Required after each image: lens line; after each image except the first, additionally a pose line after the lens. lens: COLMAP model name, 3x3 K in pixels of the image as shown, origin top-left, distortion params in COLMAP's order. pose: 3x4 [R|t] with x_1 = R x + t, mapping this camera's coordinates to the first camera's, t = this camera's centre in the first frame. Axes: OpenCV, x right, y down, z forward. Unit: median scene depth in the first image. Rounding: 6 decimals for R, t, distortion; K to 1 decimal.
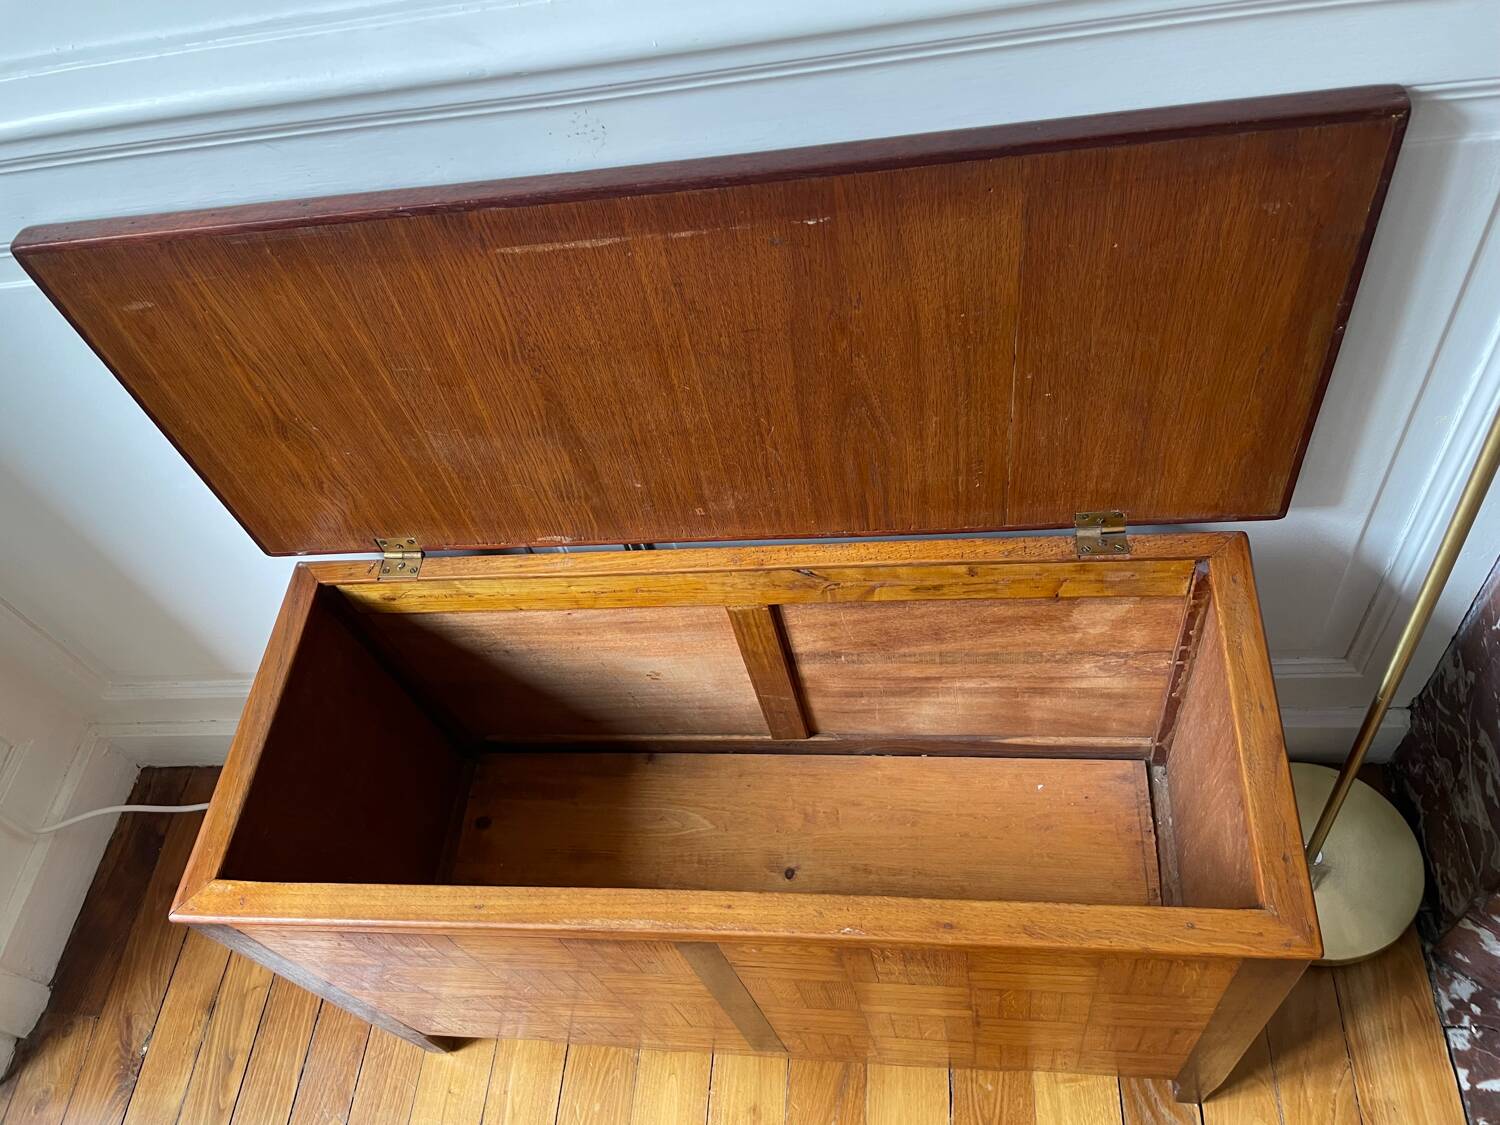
lens RADIAL K [[1147.7, 0, 732.1], [0, 1147.7, 538.0], [0, 0, 1]] dist [0.081106, -0.115228]
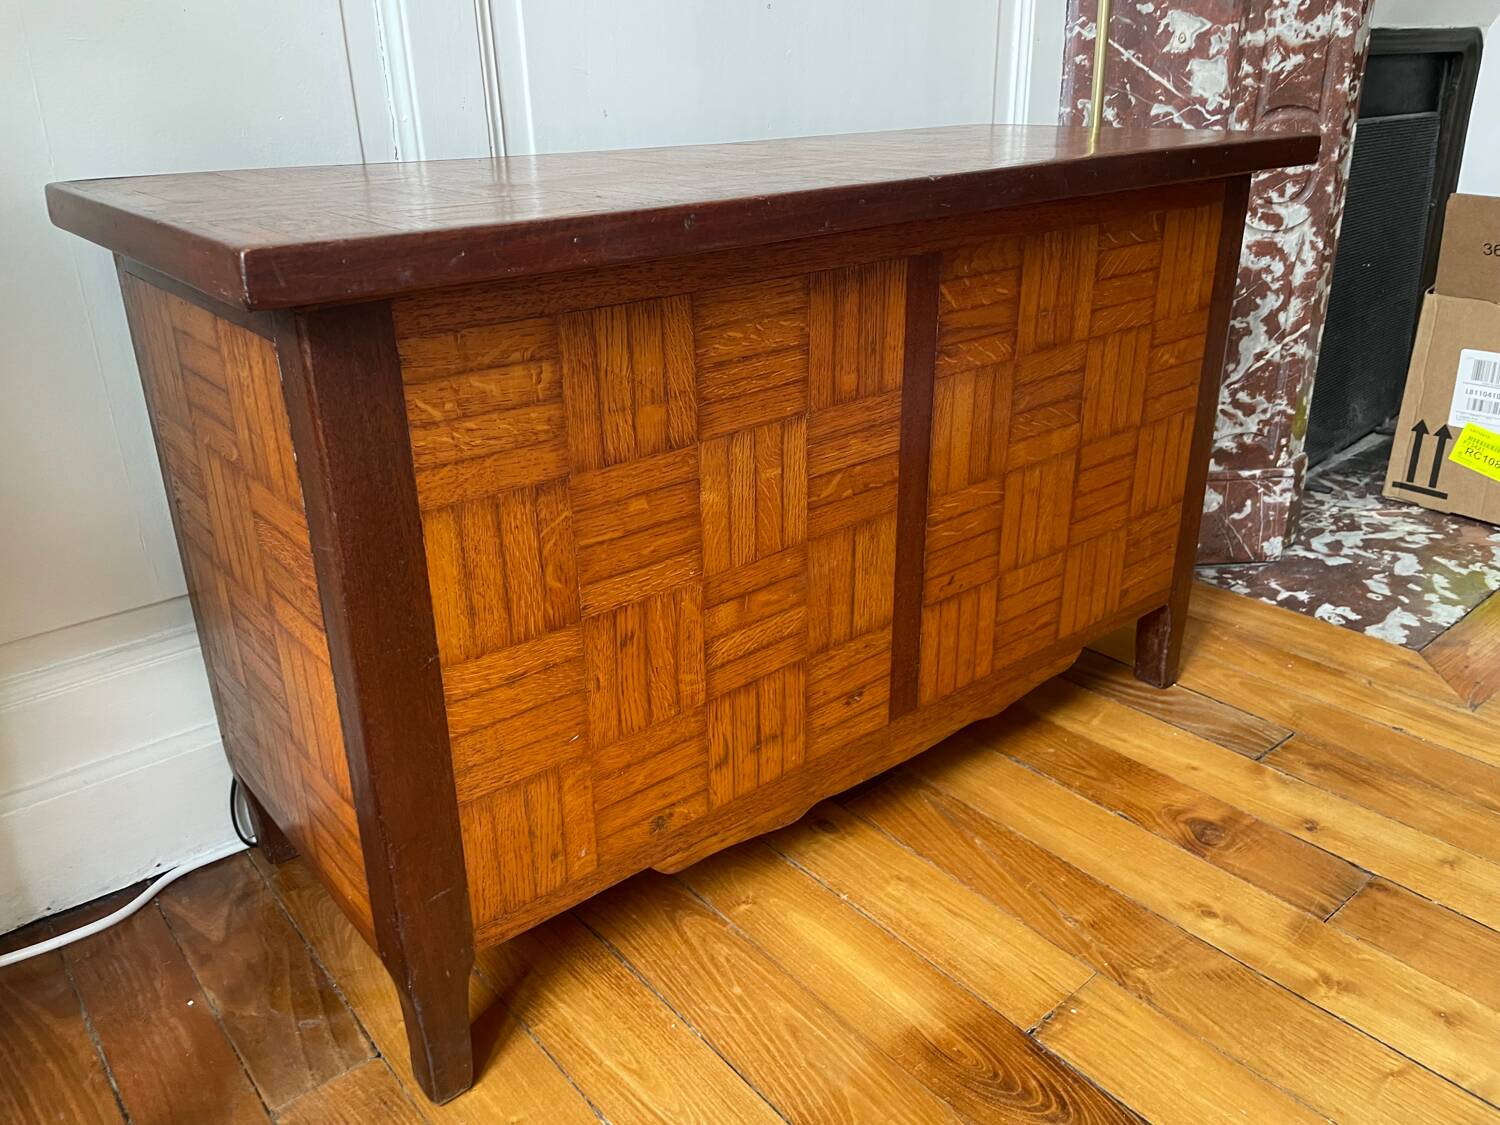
lens RADIAL K [[1147.1, 0, 735.7], [0, 1147.1, 546.5], [0, 0, 1]] dist [0.090568, -0.133034]
pose [[0.703896, -0.106228, 0.702315, -0.679127], [0.501994, 0.773922, -0.386065, 0.682917], [-0.502526, 0.624308, 0.598087, 0.574414]]
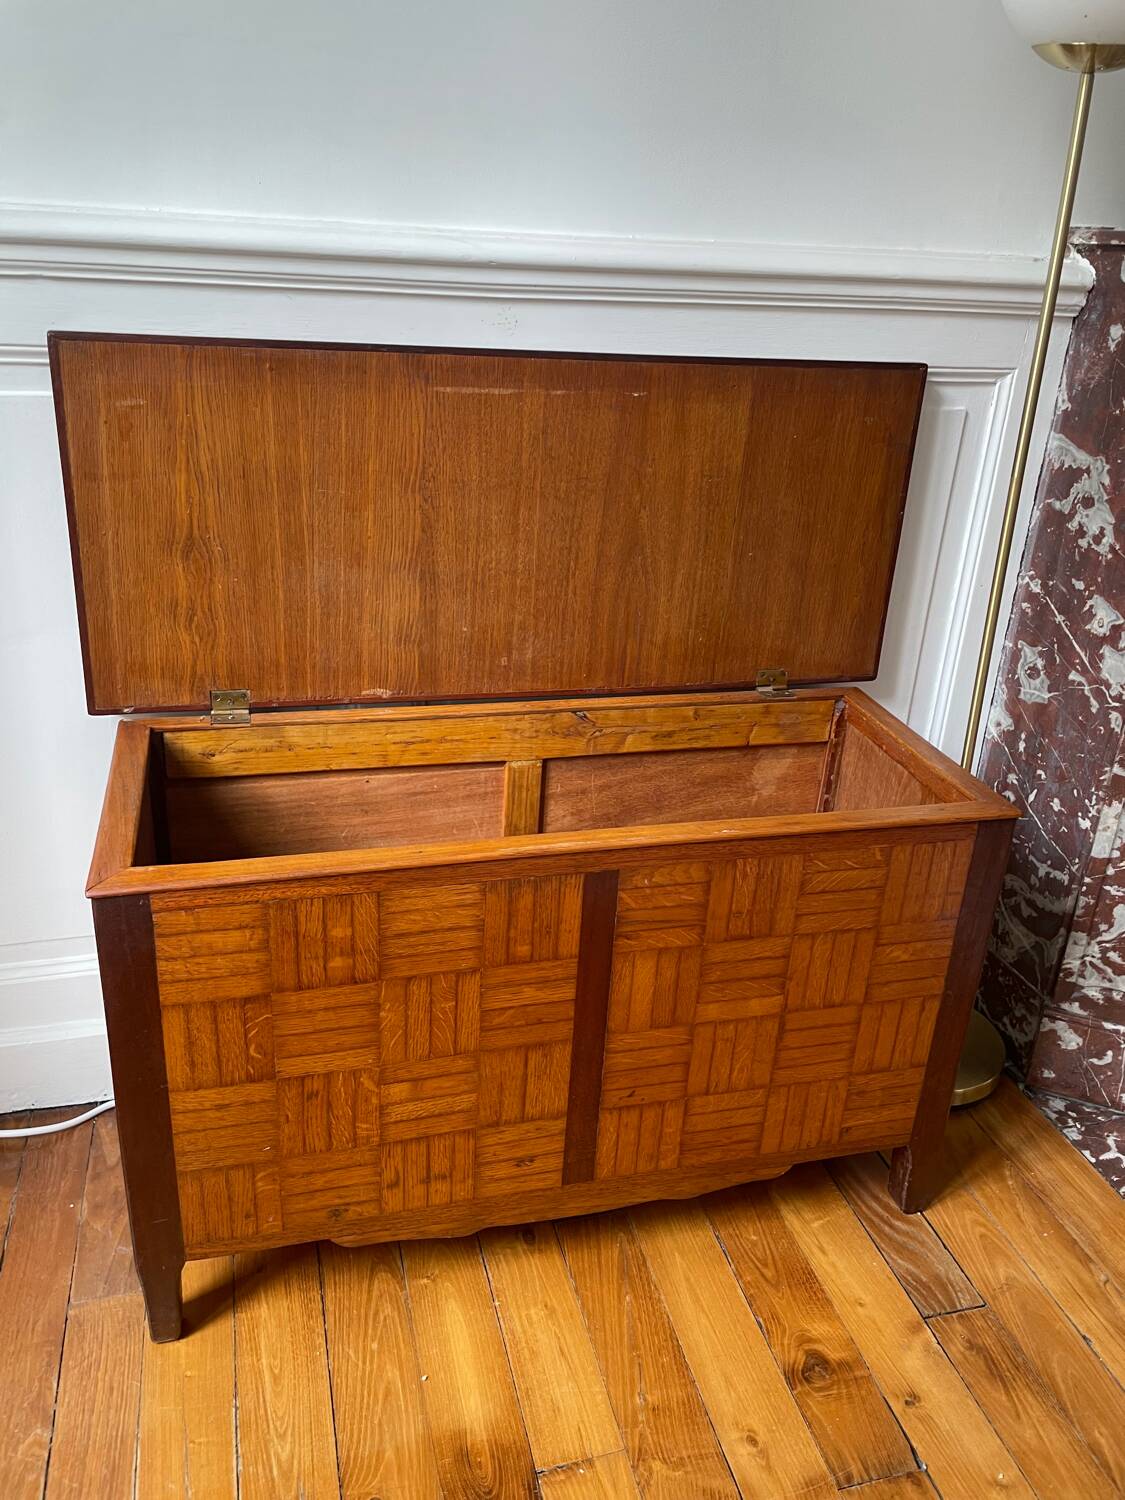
lens RADIAL K [[1143.1, 0, 556.1], [0, 1143.1, 728.8], [0, 0, 1]] dist [0.088365, -0.121659]
pose [[0.911866, 0.083857, 0.401832, -0.481769], [0.143482, 0.852051, -0.503411, 0.692732], [-0.384596, 0.516698, 0.764924, 0.028381]]
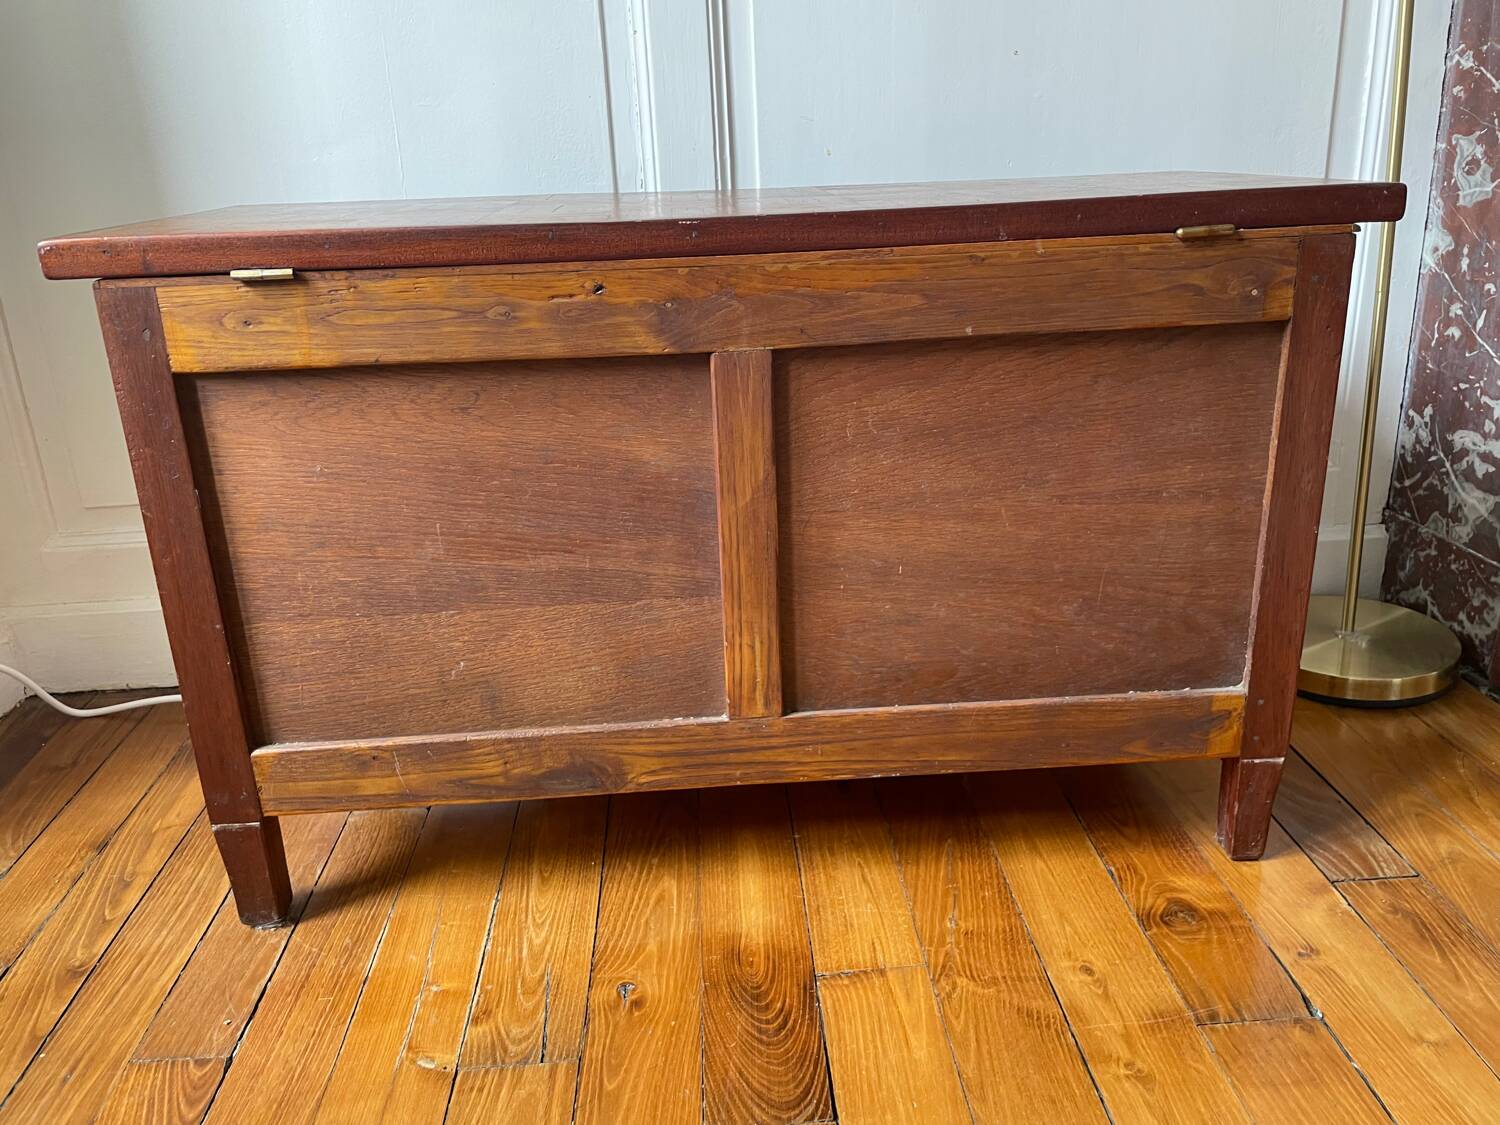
lens RADIAL K [[1148.7, 0, 748.9], [0, 1148.7, 541.9], [0, 0, 1]] dist [0.084356, -0.122446]
pose [[0.978909, 0.087071, 0.184812, -0.272188], [0.035576, 0.818154, -0.573898, 0.958334], [-0.201174, 0.568369, 0.797800, 0.287882]]
